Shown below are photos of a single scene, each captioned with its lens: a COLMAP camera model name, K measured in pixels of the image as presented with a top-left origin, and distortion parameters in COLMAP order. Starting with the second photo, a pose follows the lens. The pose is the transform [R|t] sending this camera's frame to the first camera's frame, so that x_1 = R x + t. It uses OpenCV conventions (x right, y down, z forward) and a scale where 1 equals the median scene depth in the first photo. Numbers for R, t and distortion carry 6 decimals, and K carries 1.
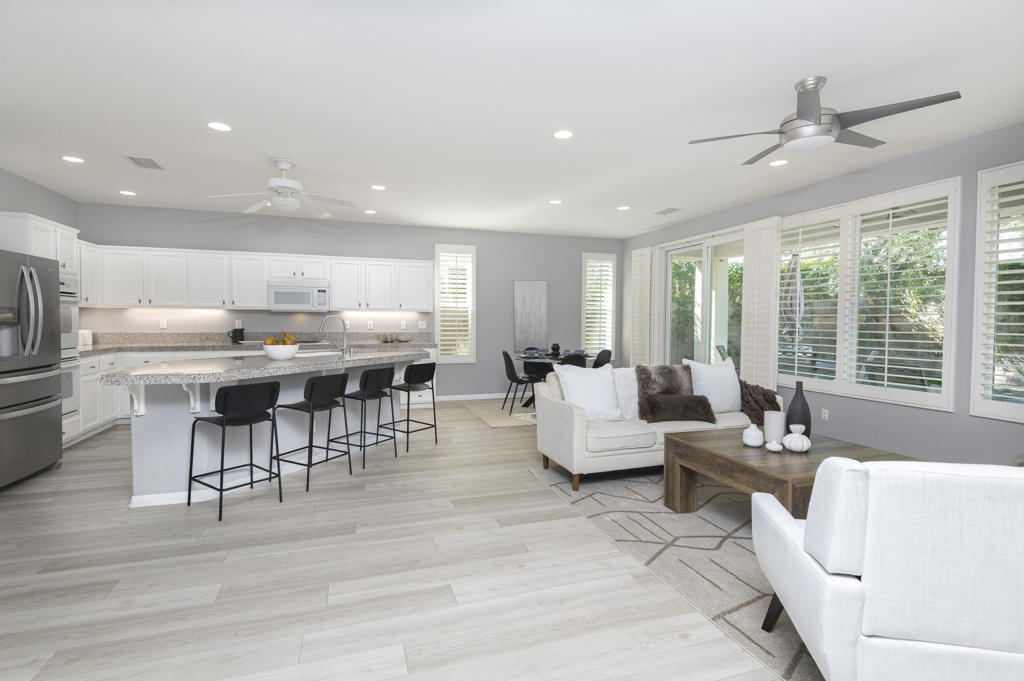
lens RADIAL K [[466.8, 0, 512.0], [0, 466.8, 340.5], [0, 0, 1]] dist [0.002357, 0.000235]
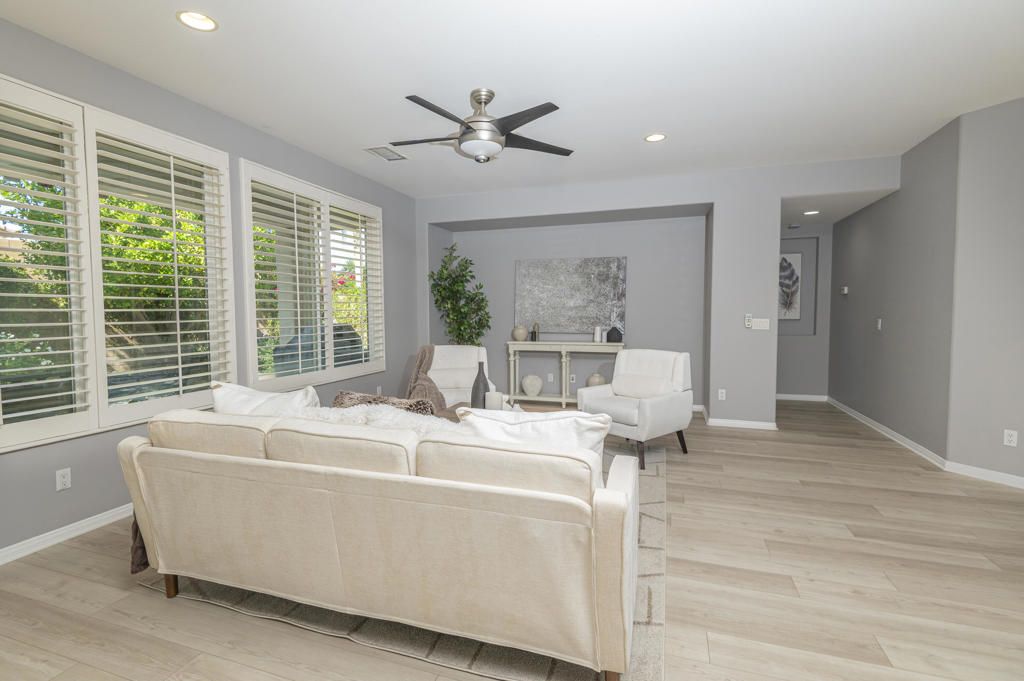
lens RADIAL K [[466.8, 0, 512.0], [0, 466.8, 340.5], [0, 0, 1]] dist [0.002357, 0.000235]
pose [[-0.789084, -0.042829, 0.612790, -0.041611], [0.024218, 0.994622, 0.100701, -0.026371], [-0.613808, 0.094302, -0.783803, 0.648636]]
